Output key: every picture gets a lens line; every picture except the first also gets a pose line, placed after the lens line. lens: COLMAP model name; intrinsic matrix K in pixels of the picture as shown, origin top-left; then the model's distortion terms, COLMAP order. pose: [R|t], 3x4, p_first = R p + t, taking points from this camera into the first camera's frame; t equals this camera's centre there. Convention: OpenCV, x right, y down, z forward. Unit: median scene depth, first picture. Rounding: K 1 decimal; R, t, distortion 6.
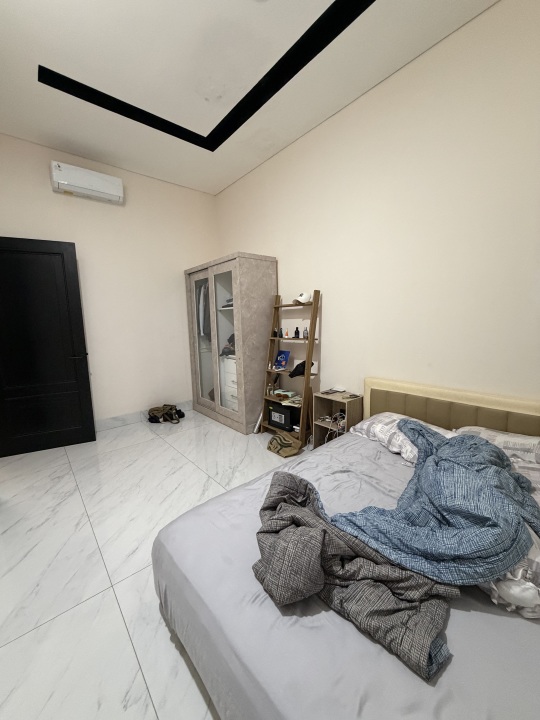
lens RADIAL K [[287.3, 0, 270.8], [0, 287.3, 357.7], [0, 0, 1]] dist [0.000051, -0.000145]
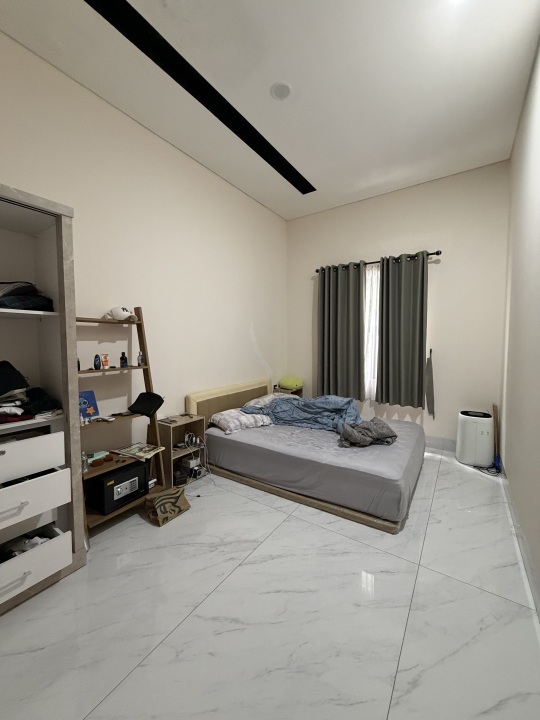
lens RADIAL K [[287.3, 0, 271.1], [0, 287.3, 359.2], [0, 0, 1]] dist [0.000051, -0.000145]
pose [[-0.264731, -0.032197, 0.963785, -0.836415], [0.135170, 0.988336, 0.070146, -0.104466], [-0.954802, 0.148845, -0.257291, 0.980945]]
